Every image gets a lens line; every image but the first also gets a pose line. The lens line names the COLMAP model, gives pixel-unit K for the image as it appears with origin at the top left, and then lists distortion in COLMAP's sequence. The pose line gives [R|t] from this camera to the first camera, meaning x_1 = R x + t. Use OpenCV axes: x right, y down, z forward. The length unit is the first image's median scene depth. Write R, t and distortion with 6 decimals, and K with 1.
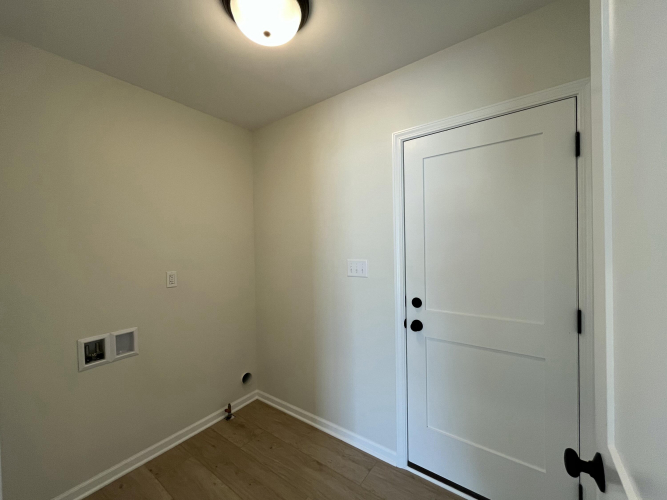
lens RADIAL K [[270.4, 0, 335.3], [0, 270.4, 249.7], [0, 0, 1]] dist [-0.000060, -0.000060]
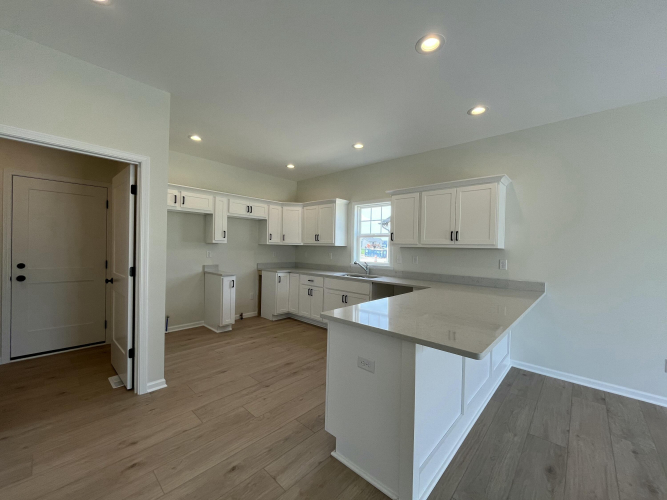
lens RADIAL K [[270.4, 0, 333.0], [0, 270.4, 251.0], [0, 0, 1]] dist [-0.000060, -0.000060]
pose [[0.117211, 0.000550, 0.993107, -1.273397], [-0.022199, 0.999751, 0.002066, 0.042463], [-0.992859, -0.022288, 0.117194, -1.318698]]
